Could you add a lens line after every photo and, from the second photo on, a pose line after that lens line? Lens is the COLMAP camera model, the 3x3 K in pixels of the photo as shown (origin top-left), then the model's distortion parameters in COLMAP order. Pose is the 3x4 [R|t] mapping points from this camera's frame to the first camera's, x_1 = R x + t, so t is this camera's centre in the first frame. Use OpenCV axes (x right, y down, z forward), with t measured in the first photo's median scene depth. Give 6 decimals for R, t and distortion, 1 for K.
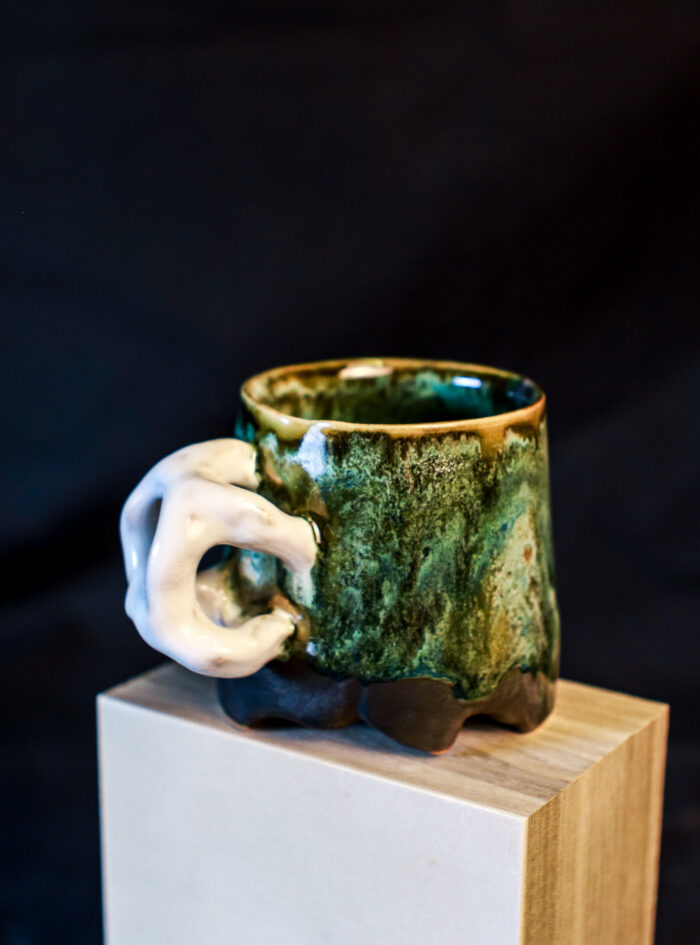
lens RADIAL K [[1779.3, 0, 350.0], [0, 1779.3, 472.5], [0, 0, 1]] dist [-0.051596, -0.009030]
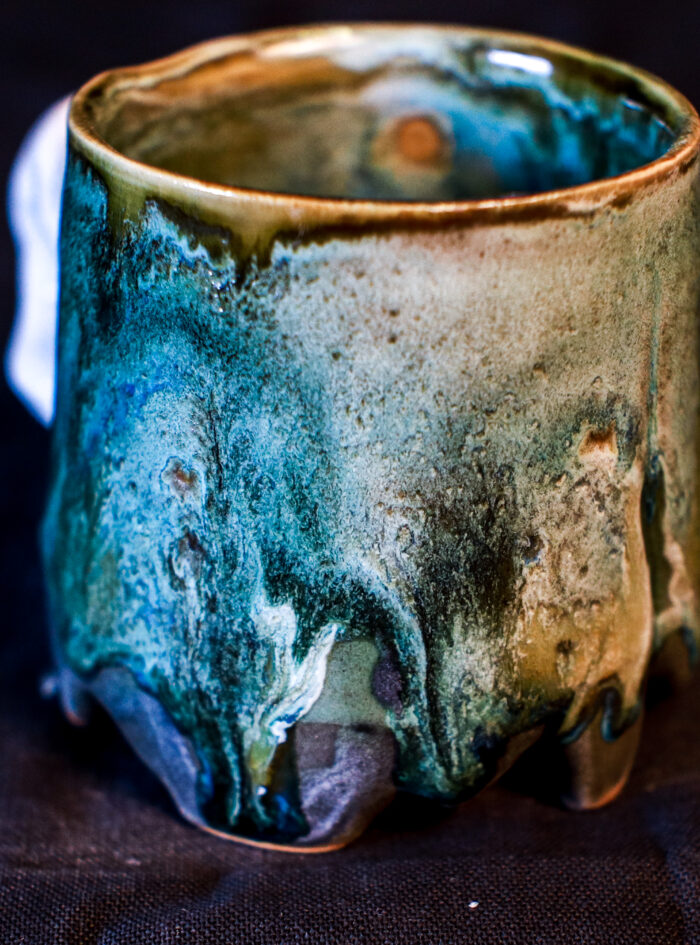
lens RADIAL K [[2206.3, 0, 350.2], [0, 2206.3, 510.8], [0, 0, 1]] dist [-0.067650, -0.143050]
pose [[0.042726, 0.438341, -0.897793, 0.657992], [-0.258610, 0.872839, 0.413851, -0.210347], [0.965036, 0.214496, 0.150653, 0.985831]]
